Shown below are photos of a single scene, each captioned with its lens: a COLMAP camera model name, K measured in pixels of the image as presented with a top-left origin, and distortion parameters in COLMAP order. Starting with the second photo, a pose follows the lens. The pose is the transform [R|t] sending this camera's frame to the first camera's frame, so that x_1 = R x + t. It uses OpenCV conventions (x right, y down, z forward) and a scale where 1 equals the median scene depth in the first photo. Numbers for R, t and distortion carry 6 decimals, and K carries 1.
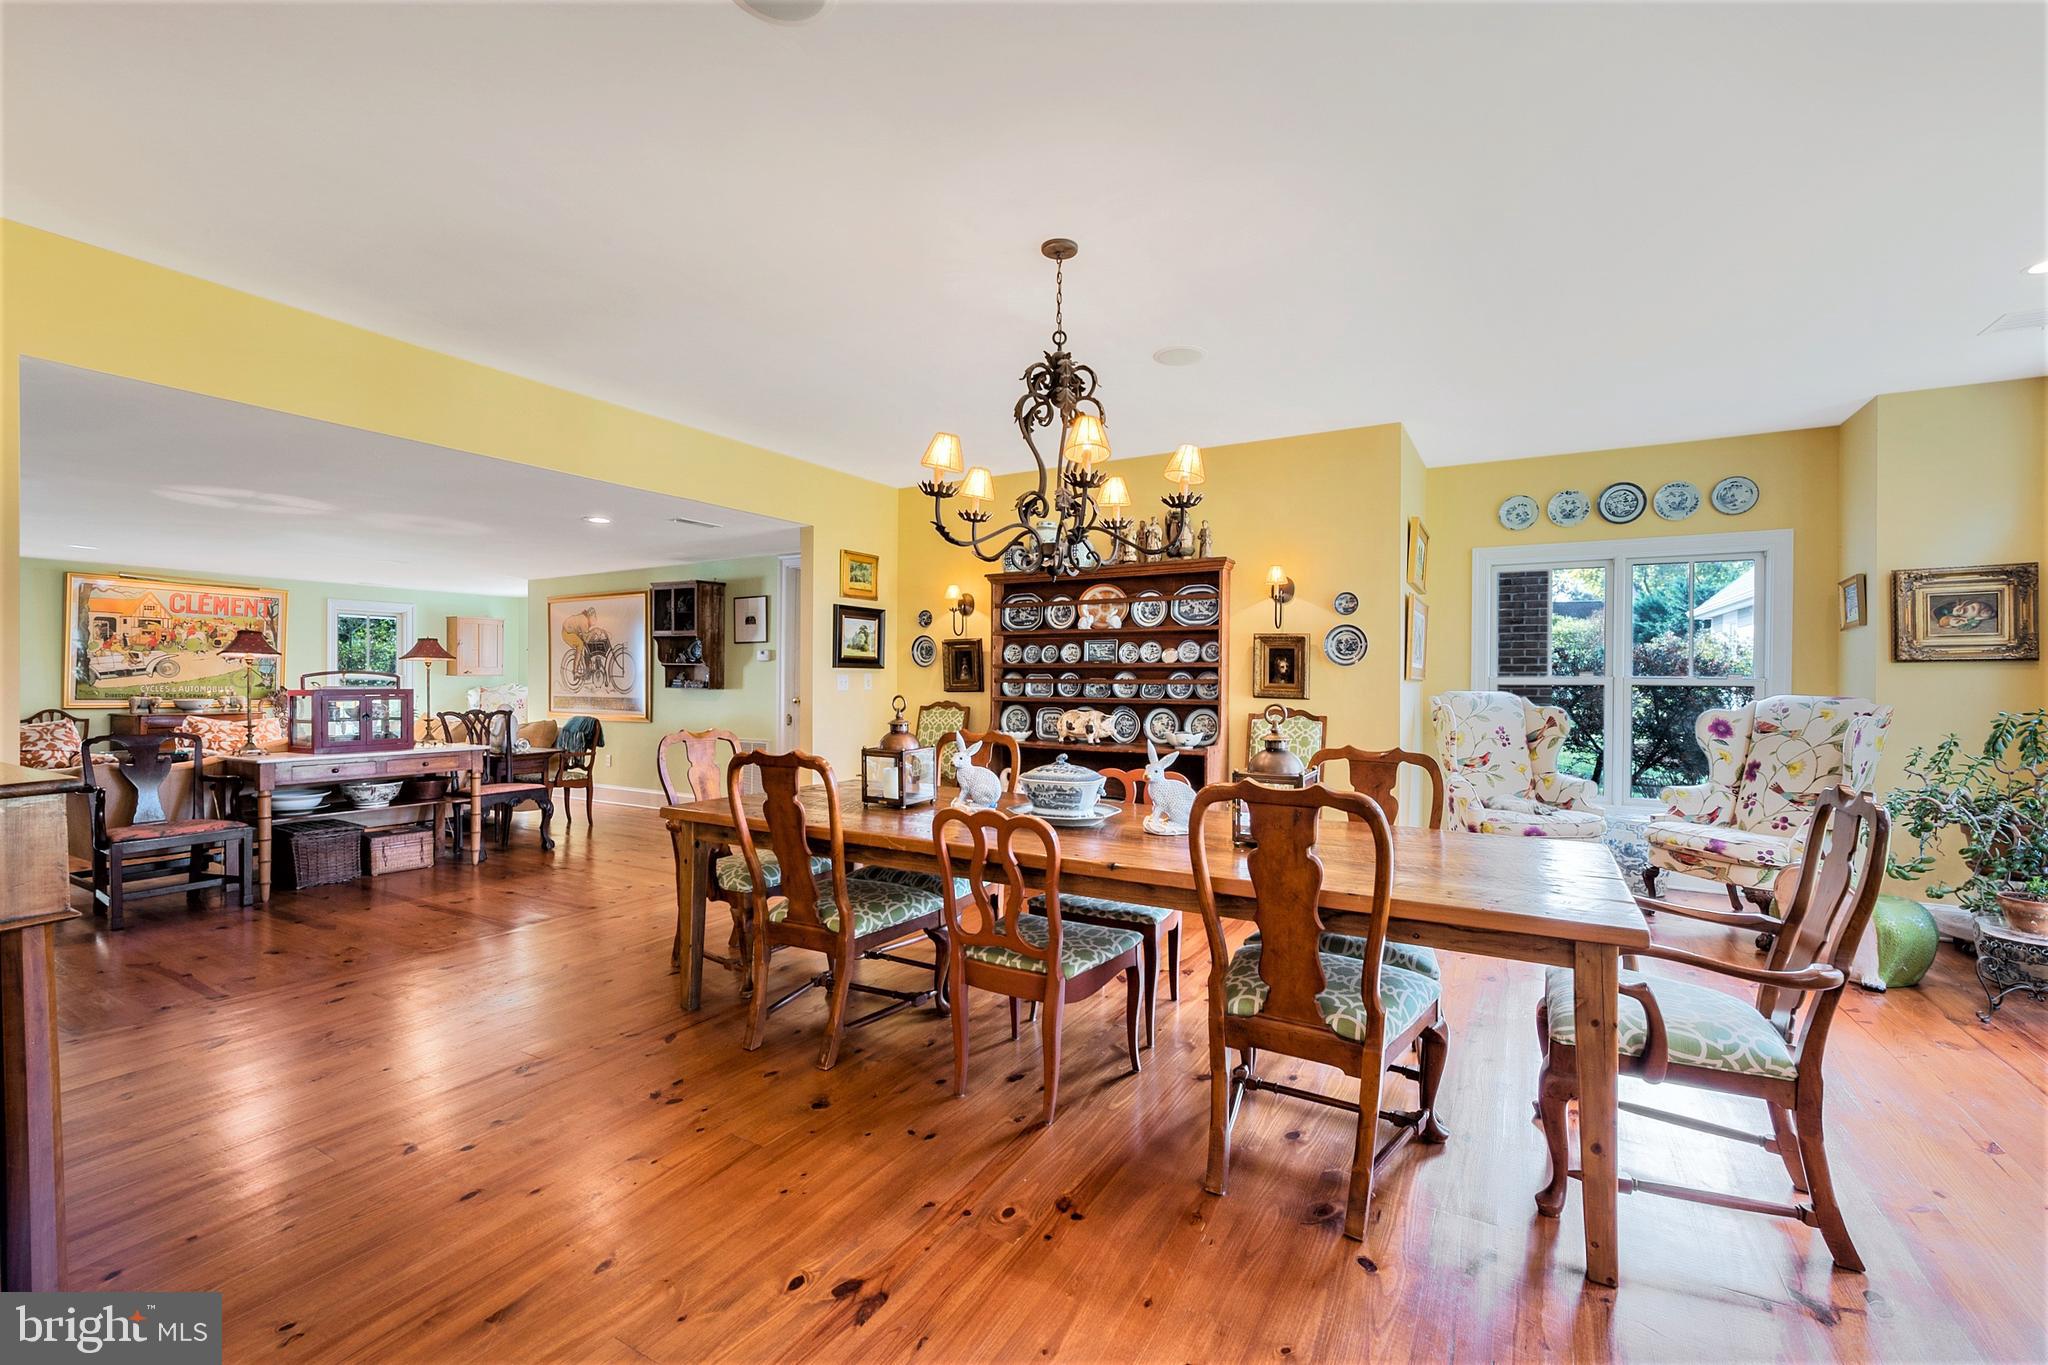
lens RADIAL K [[870.0, 0, 1032.3], [0, 870.0, 682.6], [0, 0, 1]] dist [0.001190, 0.000058]
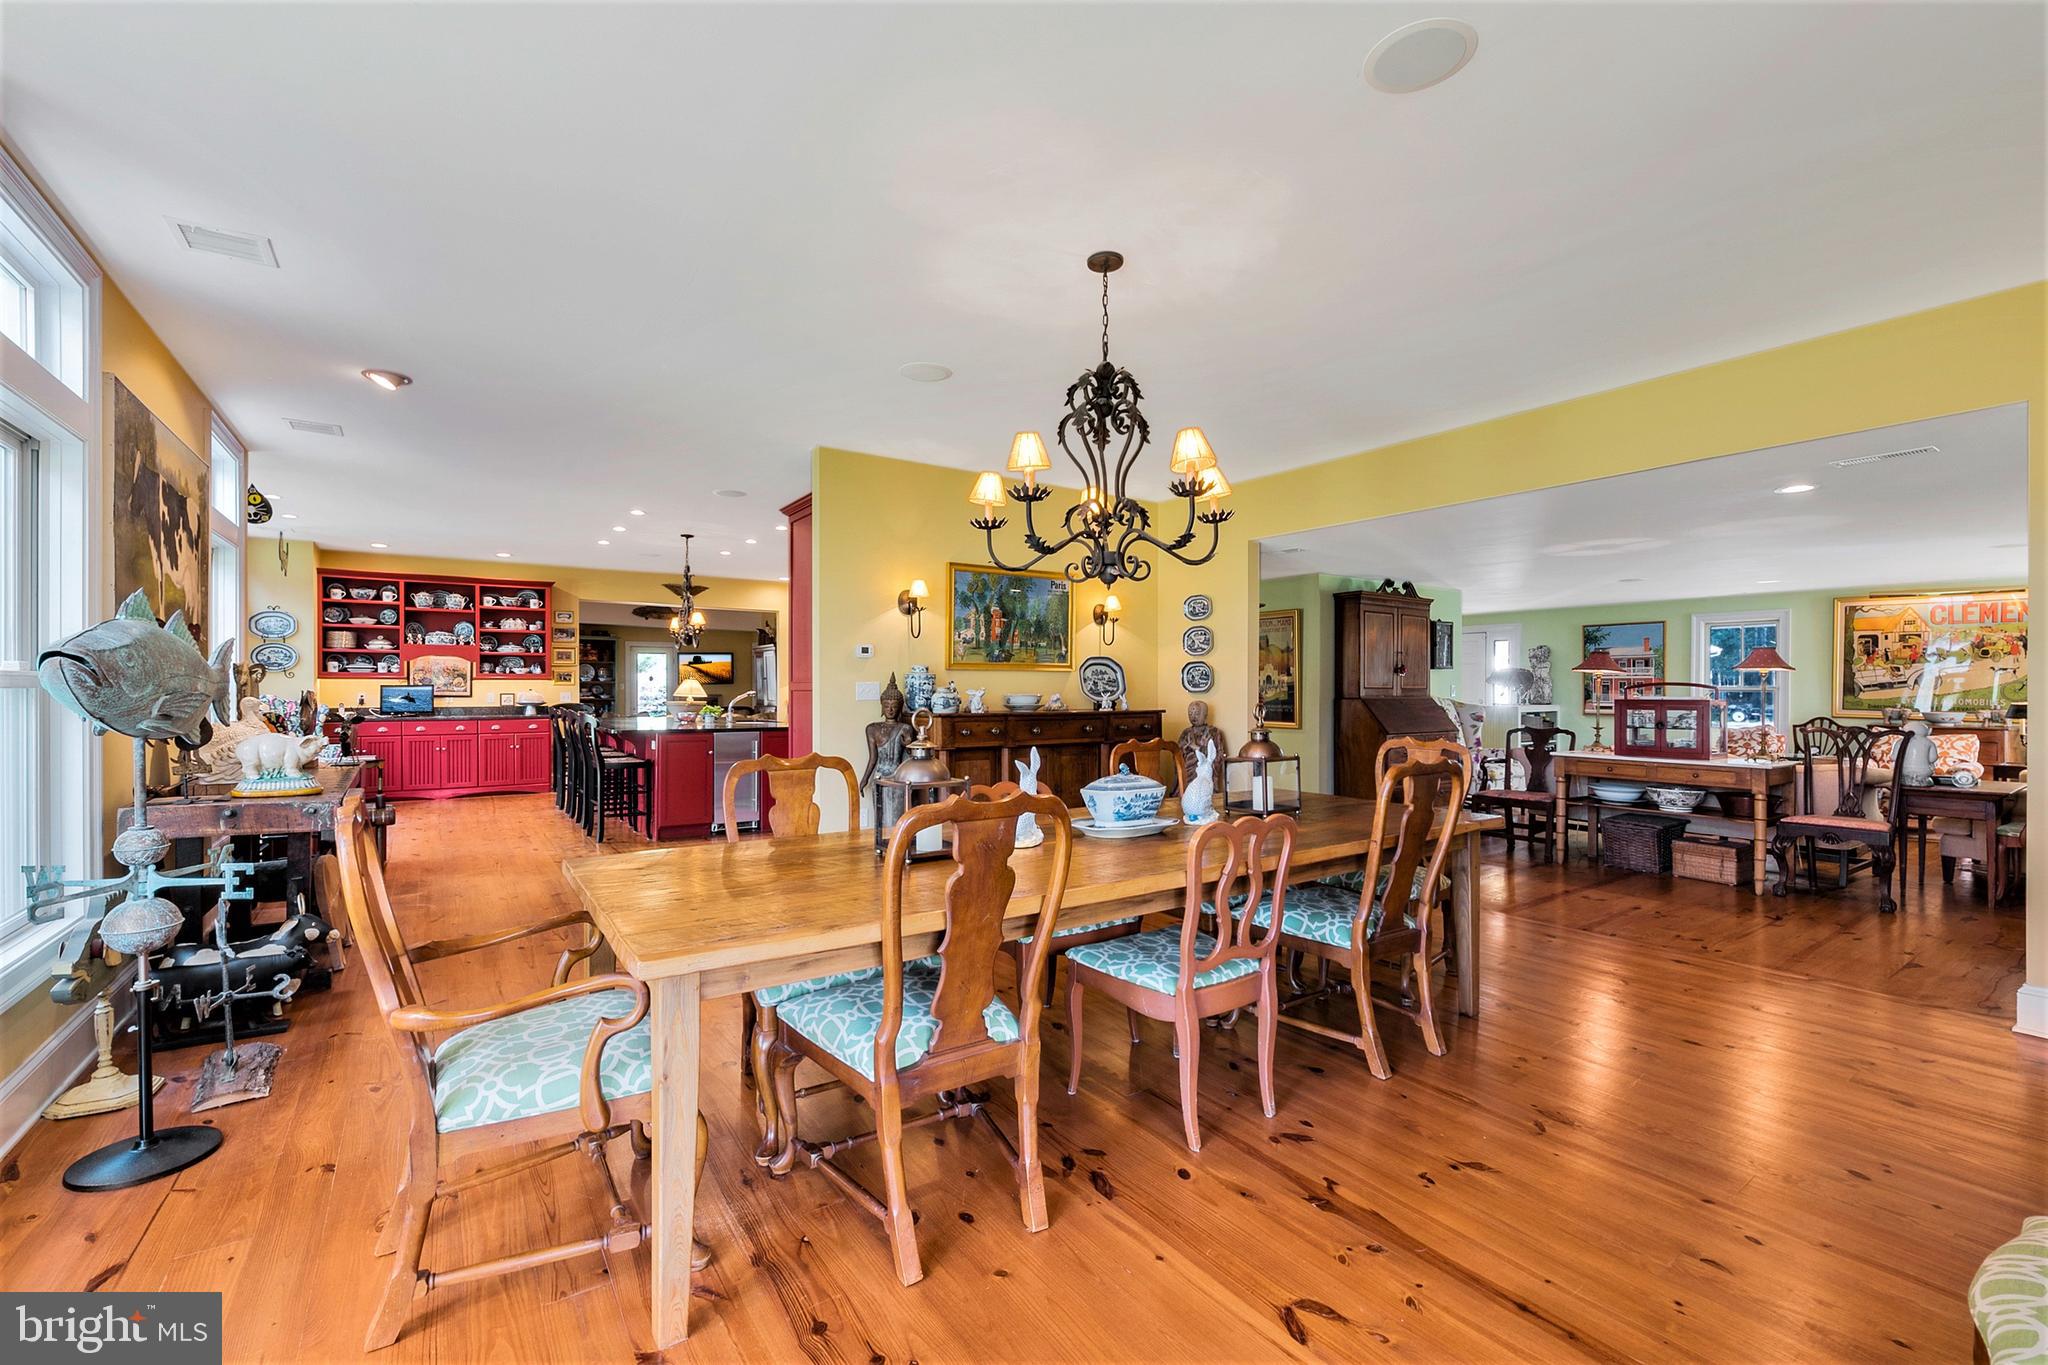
lens RADIAL K [[870.0, 0, 1033.5], [0, 870.0, 684.0], [0, 0, 1]] dist [0.001190, 0.000058]
pose [[-0.436477, -0.005201, -0.899700, 0.375103], [-0.011212, 0.999937, -0.000341, -0.001307], [0.899645, 0.009939, -0.436508, 0.539597]]
